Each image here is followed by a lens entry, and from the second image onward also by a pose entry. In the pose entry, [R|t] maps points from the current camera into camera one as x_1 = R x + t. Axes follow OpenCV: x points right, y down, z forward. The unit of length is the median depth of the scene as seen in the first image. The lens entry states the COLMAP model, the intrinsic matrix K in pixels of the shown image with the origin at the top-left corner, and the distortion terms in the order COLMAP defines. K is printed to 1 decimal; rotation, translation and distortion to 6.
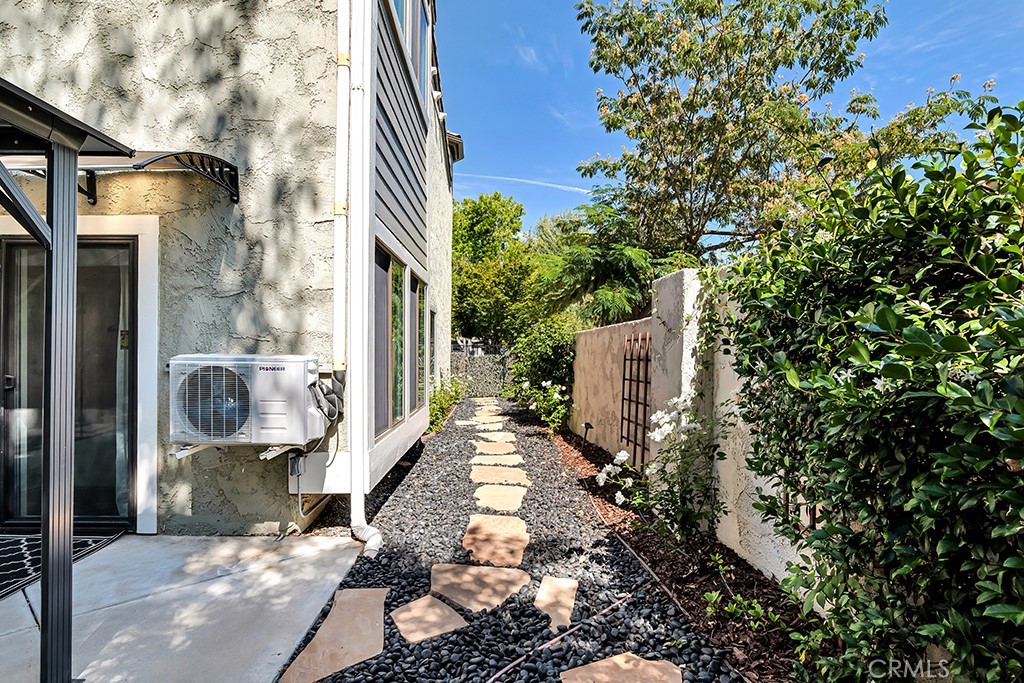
lens RADIAL K [[488.7, 0, 514.3], [0, 488.7, 345.6], [0, 0, 1]] dist [-0.013644, 0.000382]
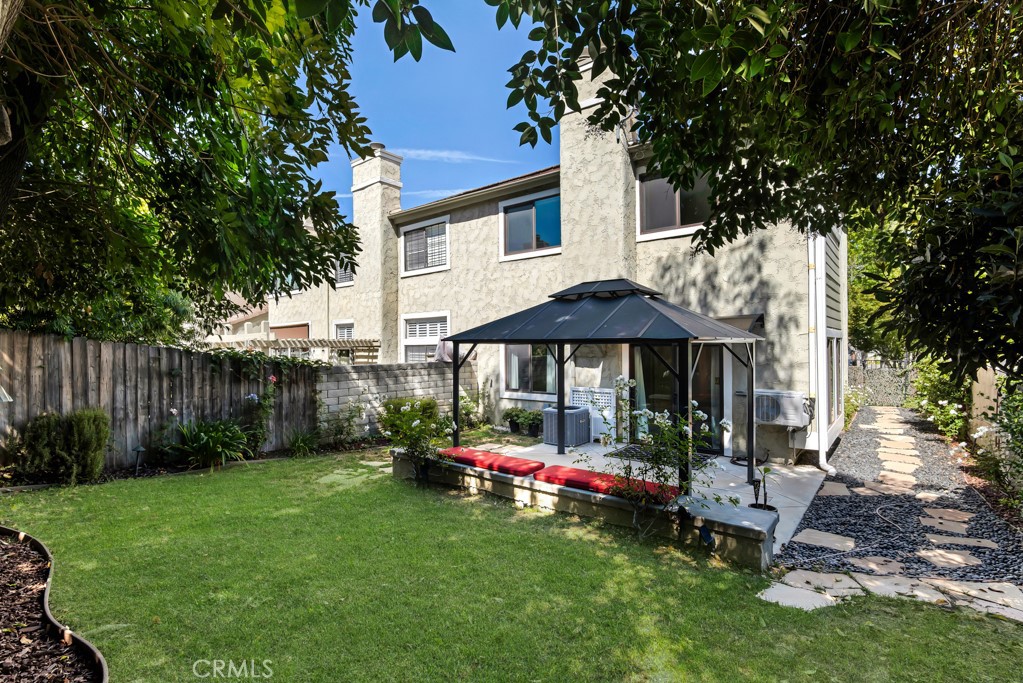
lens RADIAL K [[495.8, 0, 518.6], [0, 495.8, 334.9], [0, 0, 1]] dist [-0.004351, 0.000550]
pose [[0.770257, -0.024395, -0.637267, 0.083415], [0.018630, 0.999702, -0.015752, -0.238024], [0.637462, 0.000261, 0.770482, -1.739686]]
